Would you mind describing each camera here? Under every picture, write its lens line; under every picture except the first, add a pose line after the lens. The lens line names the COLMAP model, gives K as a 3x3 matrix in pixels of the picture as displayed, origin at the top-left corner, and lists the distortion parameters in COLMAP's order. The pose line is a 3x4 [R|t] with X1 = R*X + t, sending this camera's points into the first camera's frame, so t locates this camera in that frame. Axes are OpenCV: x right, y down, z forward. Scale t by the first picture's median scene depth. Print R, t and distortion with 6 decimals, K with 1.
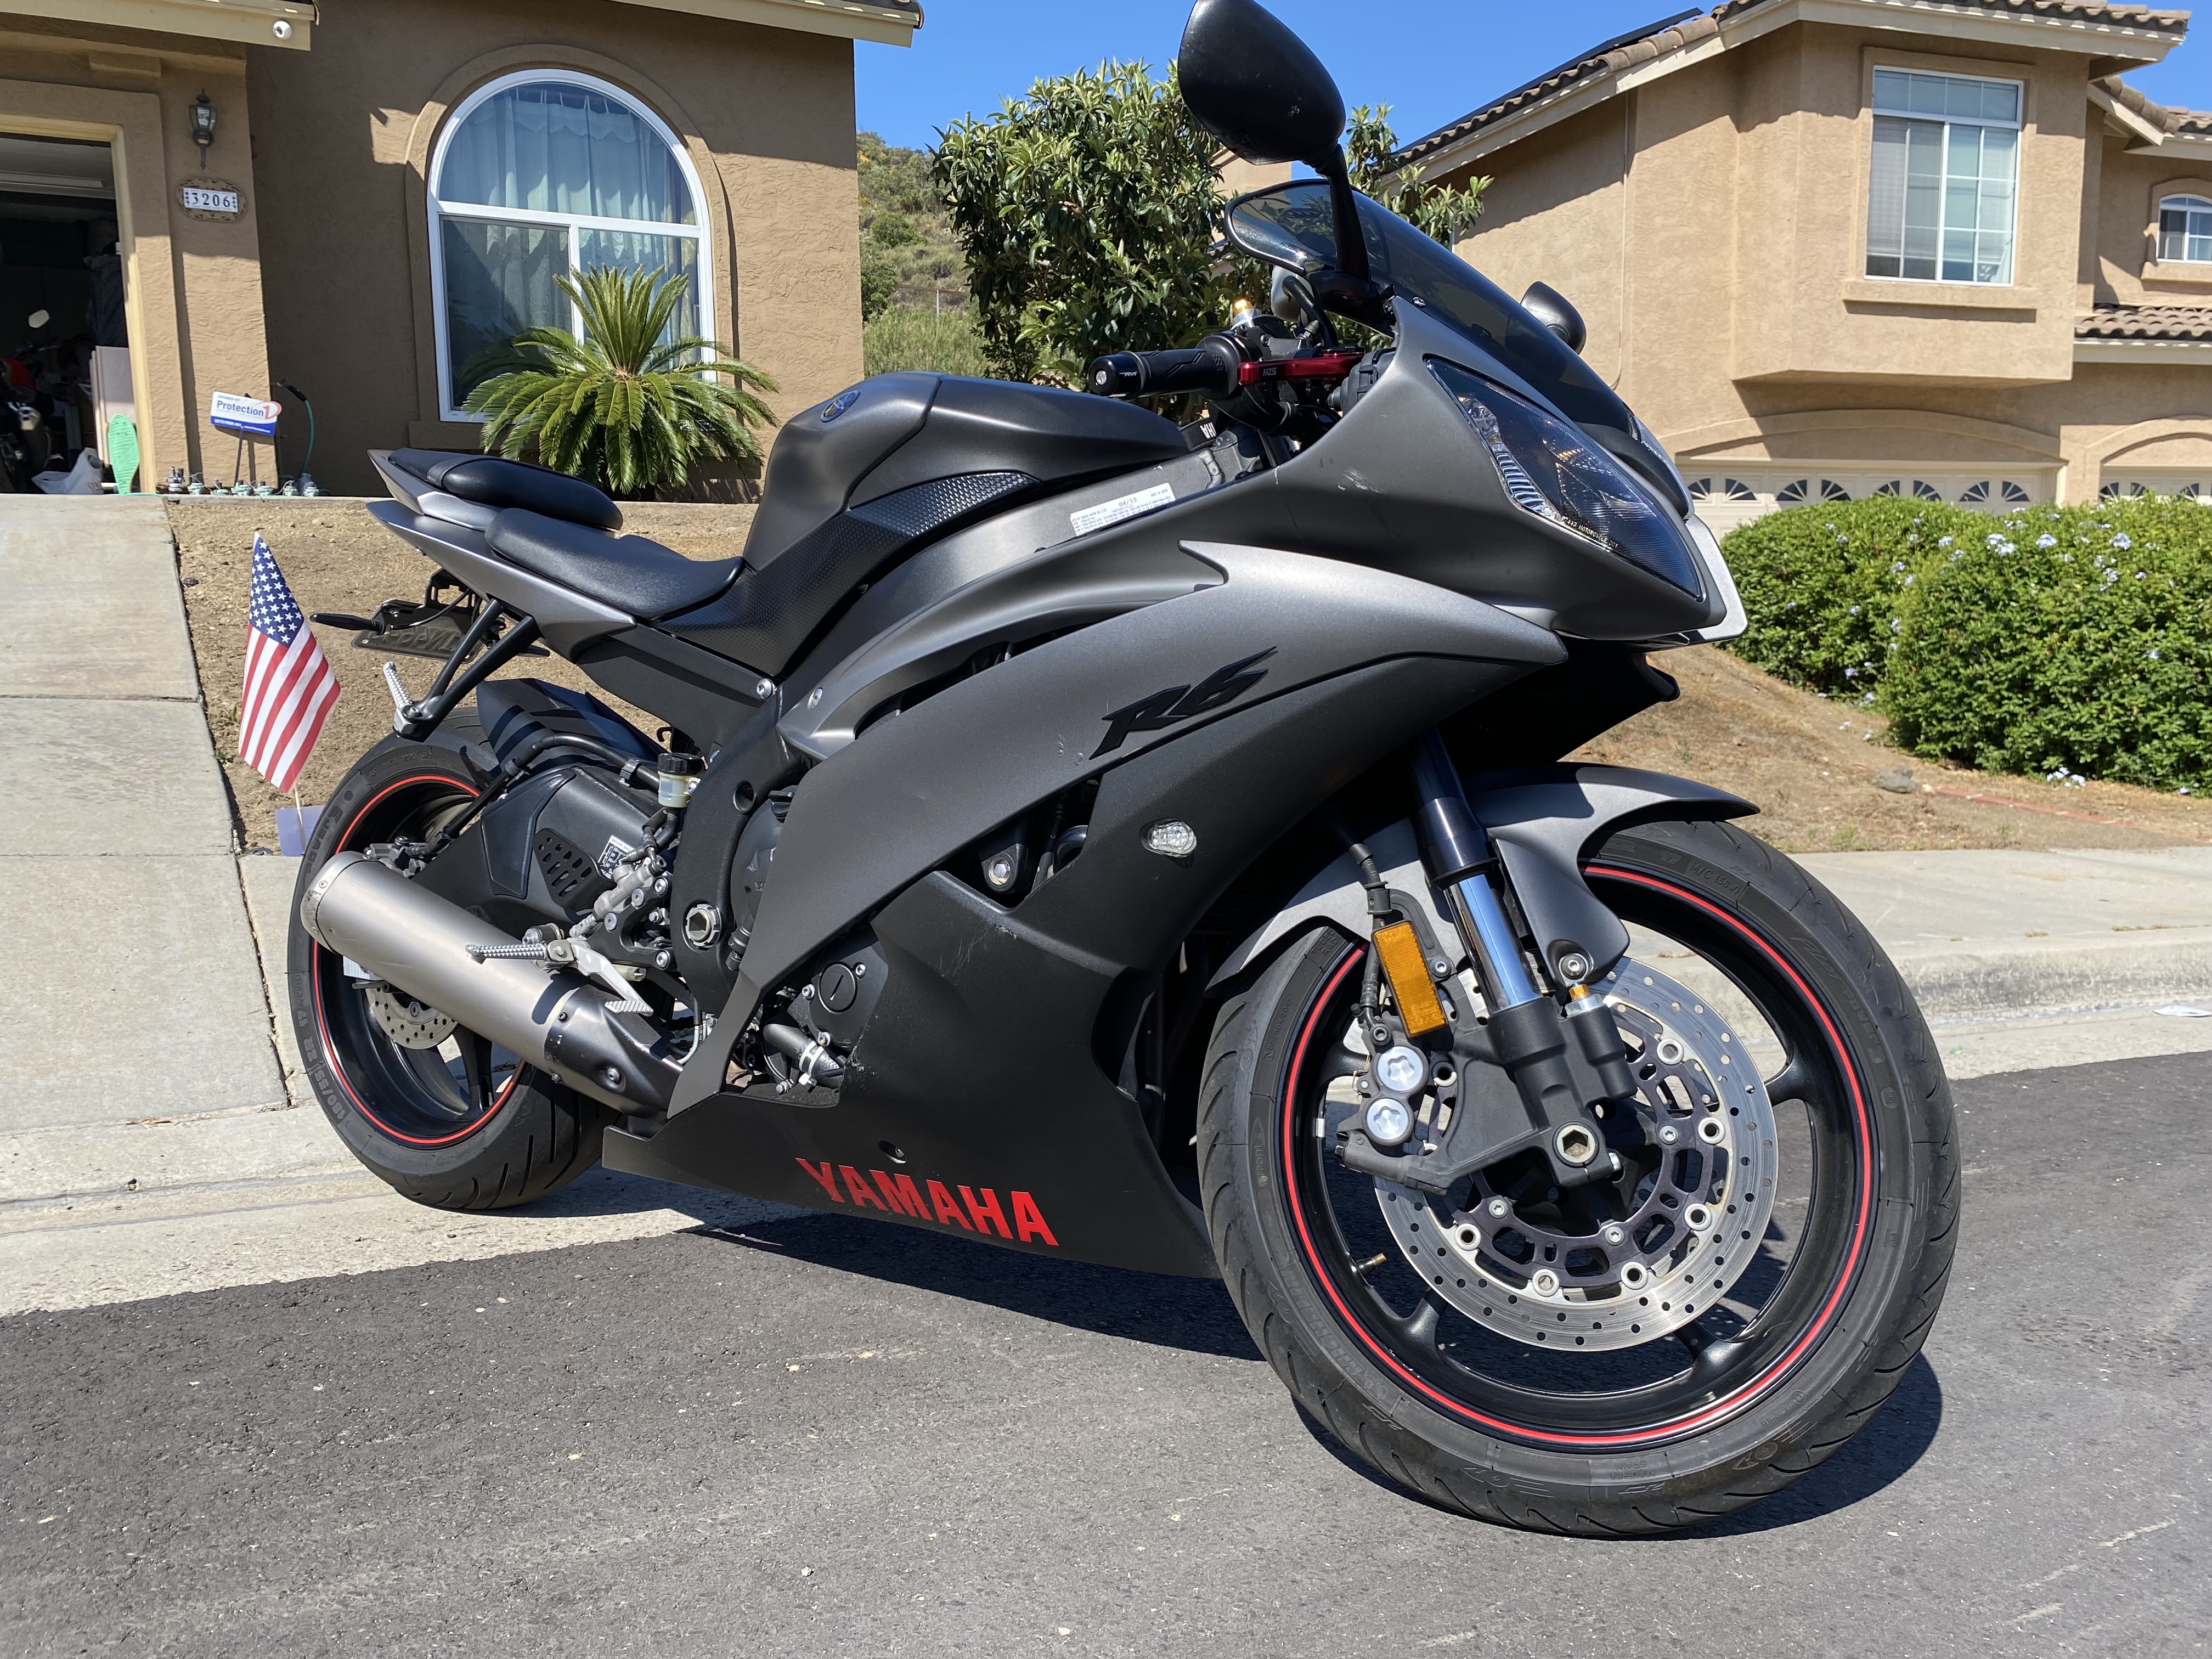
lens RADIAL K [[1688.7, 0, 1099.2], [0, 1688.7, 821.8], [0, 0, 1]] dist [0.023013, -0.019632]
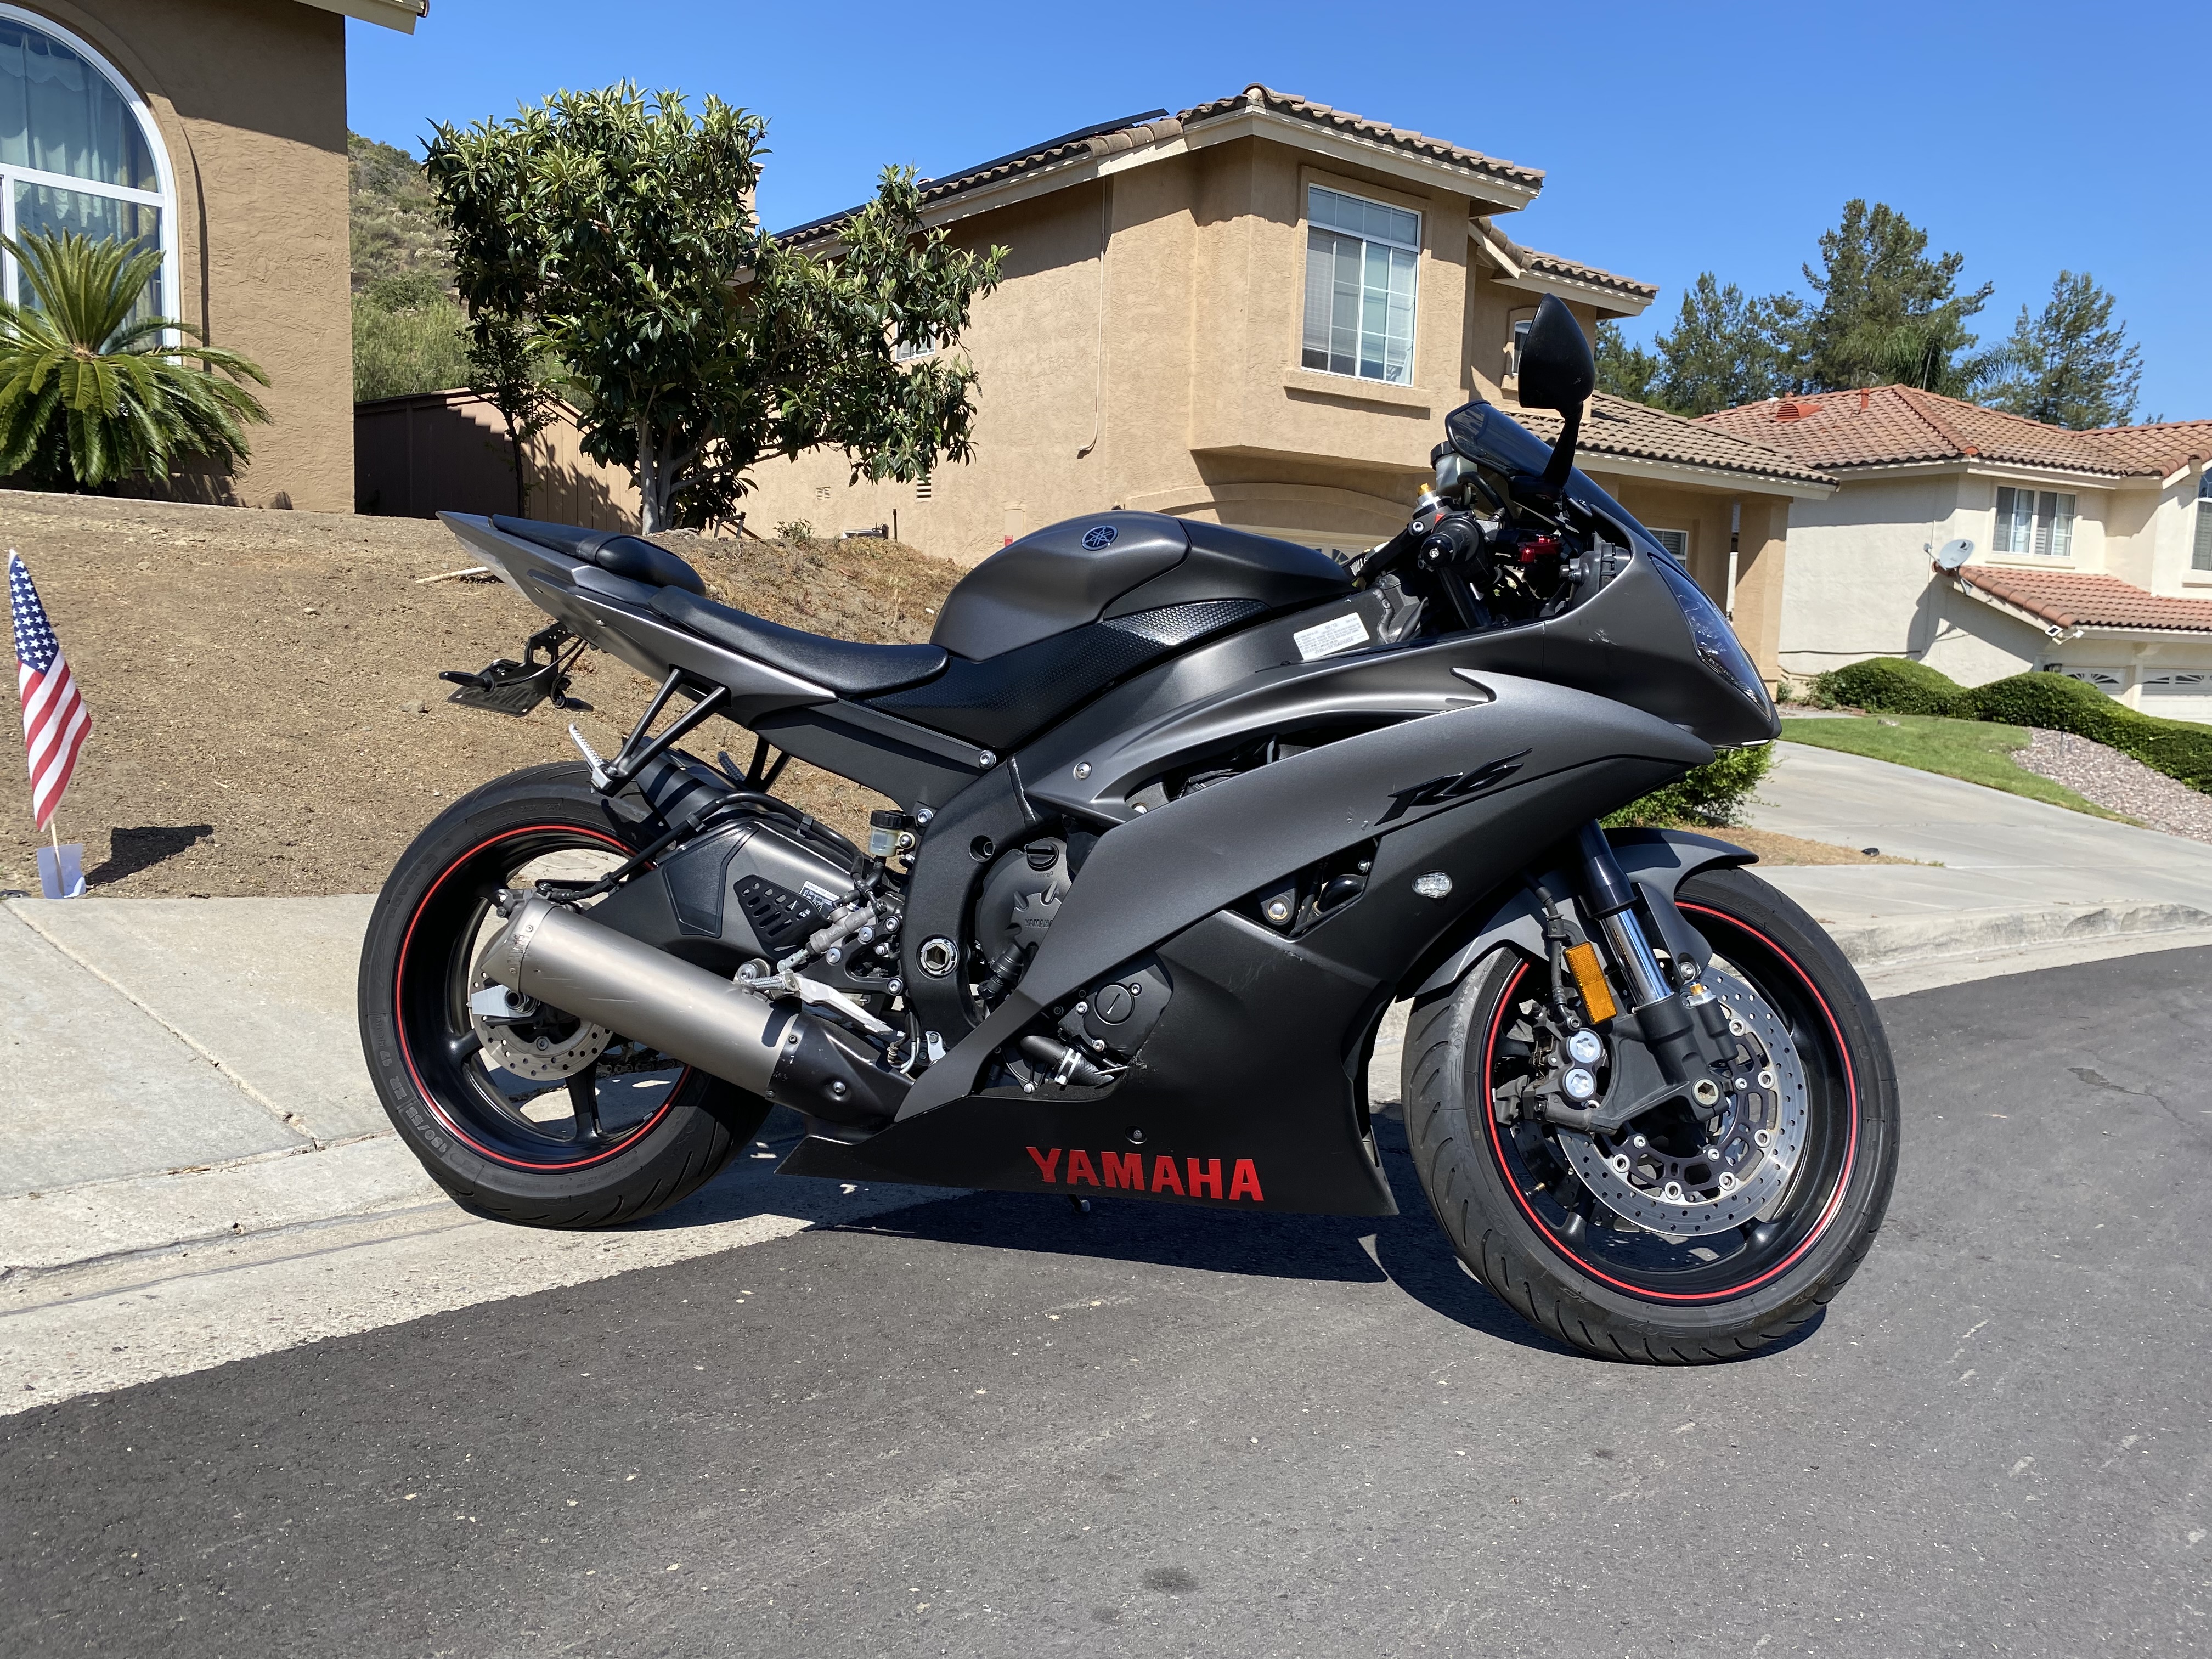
lens RADIAL K [[1688.7, 0, 1091.8], [0, 1688.7, 834.4], [0, 0, 1]] dist [0.023013, -0.019632]
pose [[0.943273, 0.001378, 0.332016, -0.105853], [0.001061, 0.999974, -0.007163, -0.003323], [-0.332017, 0.007109, 0.943247, -0.030835]]
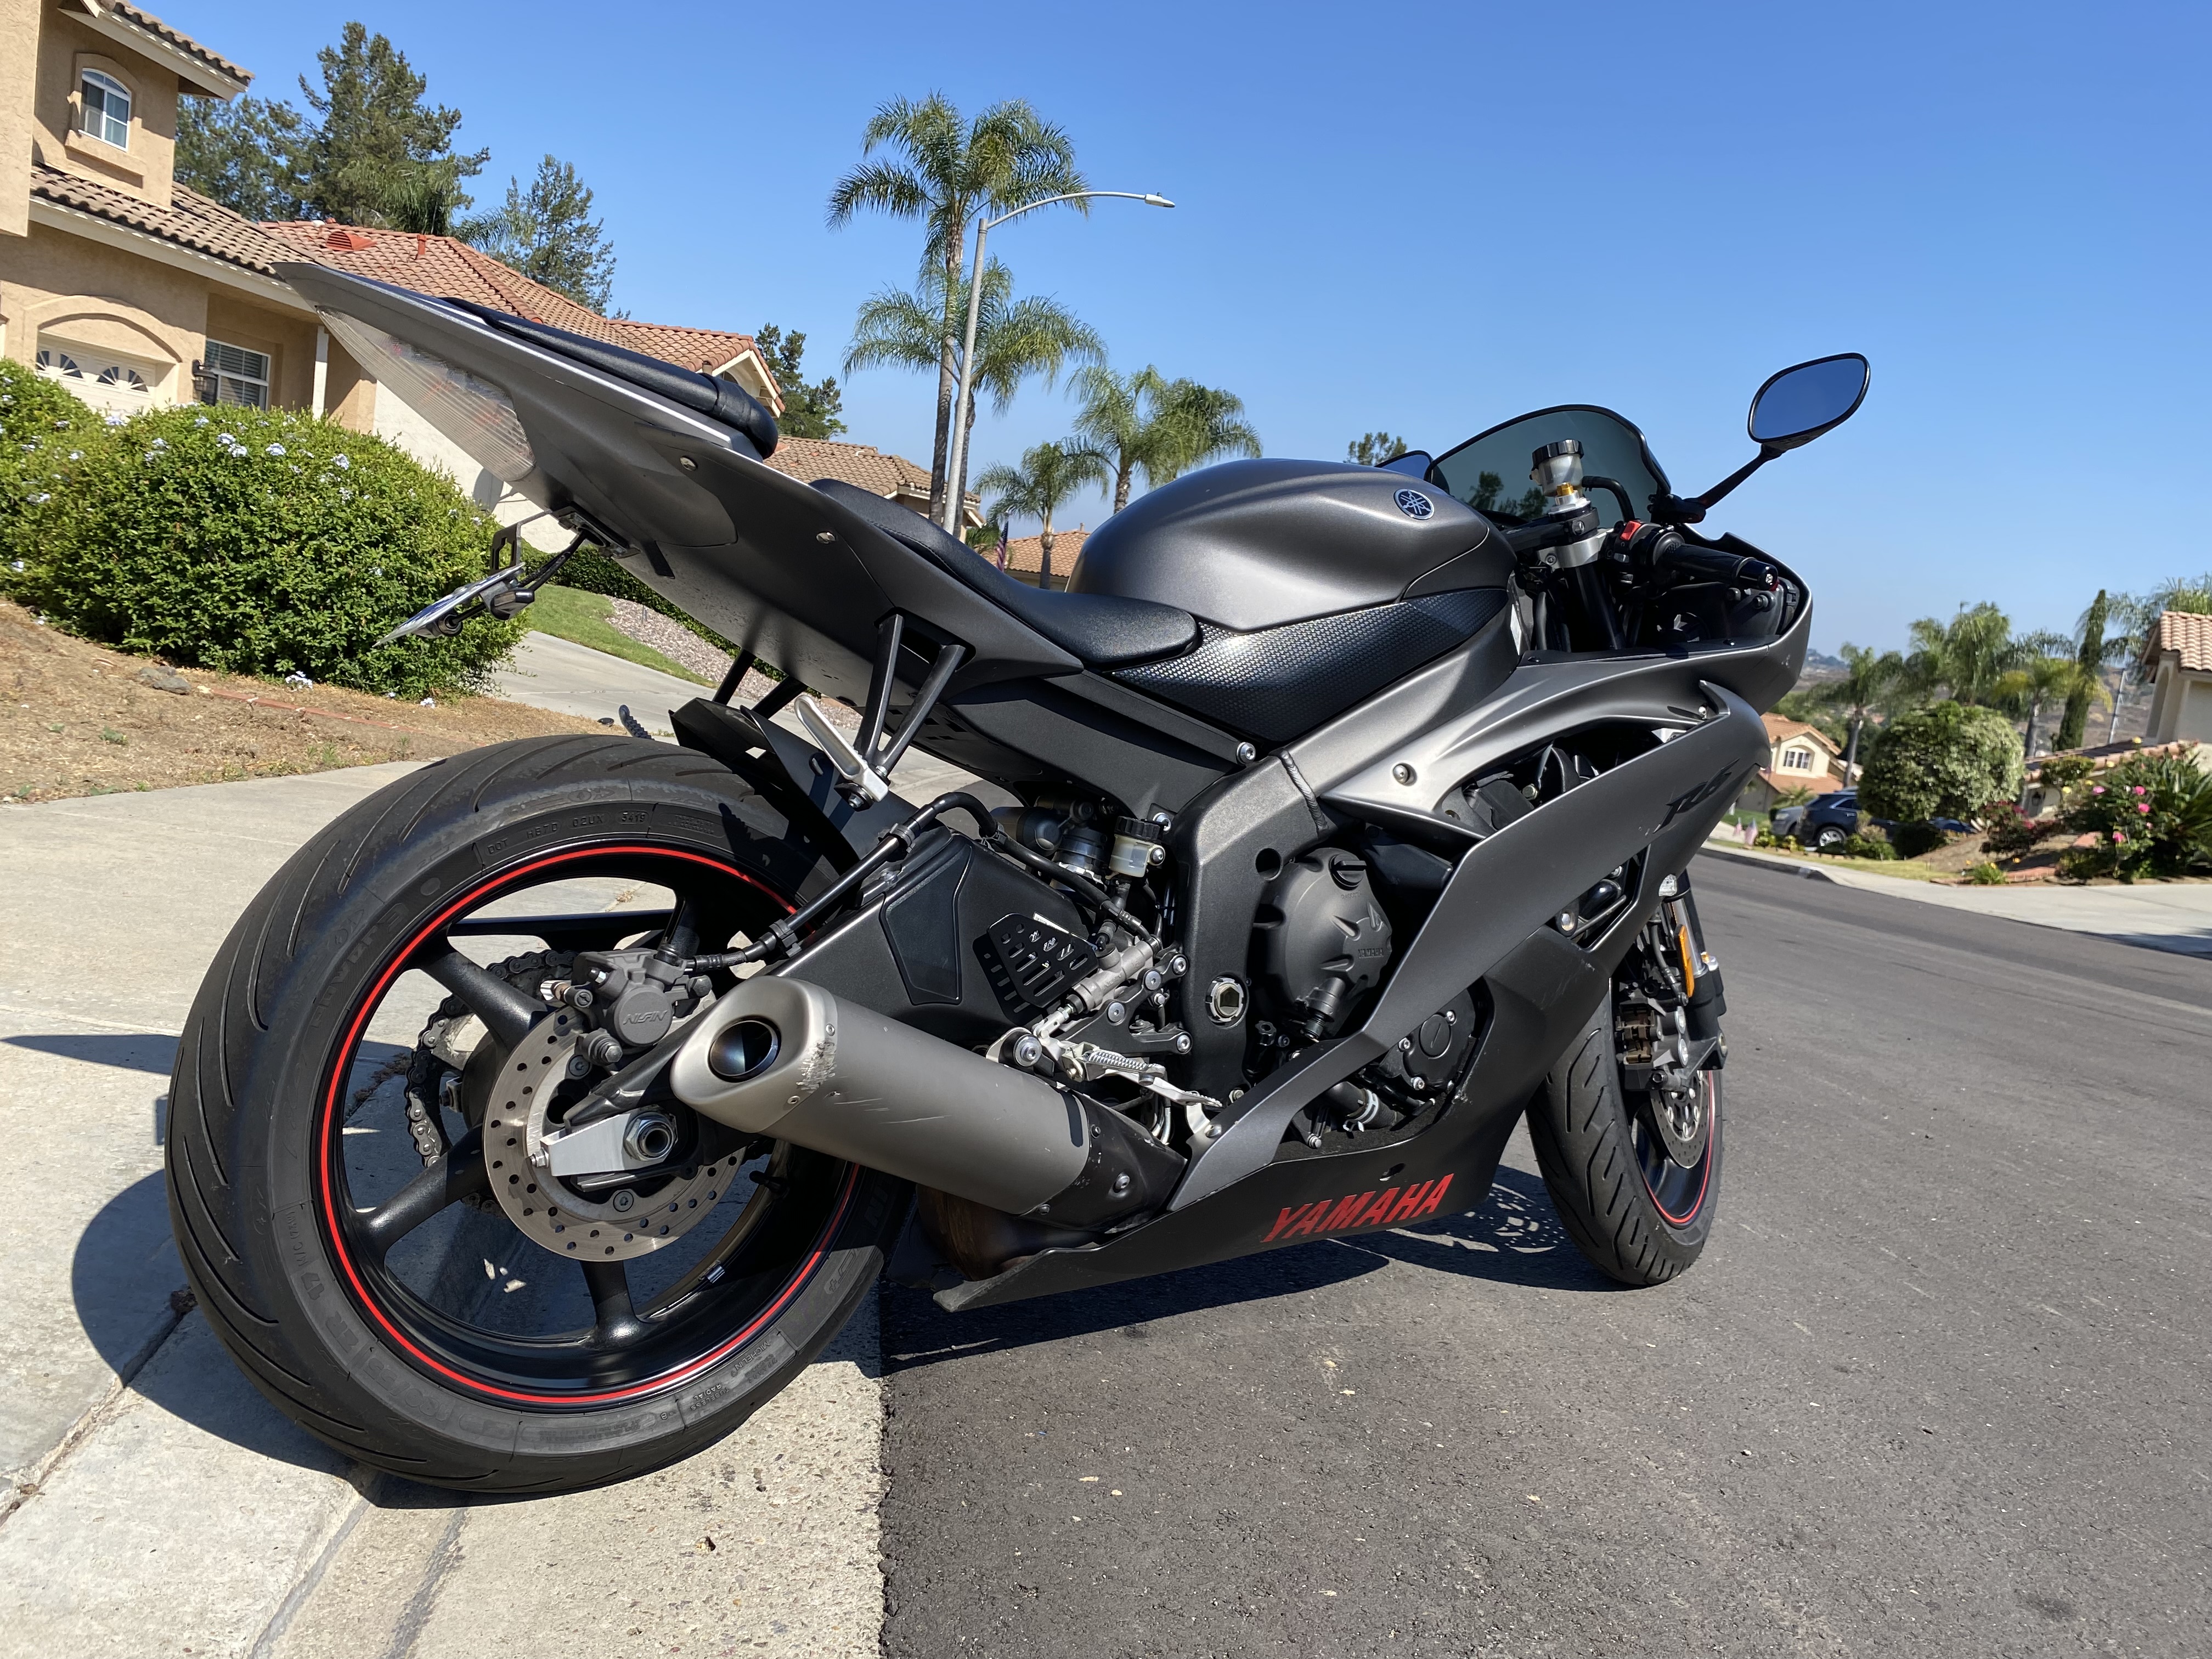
lens RADIAL K [[1688.7, 0, 1096.9], [0, 1688.7, 838.0], [0, 0, 1]] dist [0.023013, -0.019632]
pose [[0.374901, -0.065132, 0.924774, -0.229514], [-0.020030, 0.996727, 0.078320, -0.020982], [-0.926848, -0.047885, 0.372369, 0.144274]]
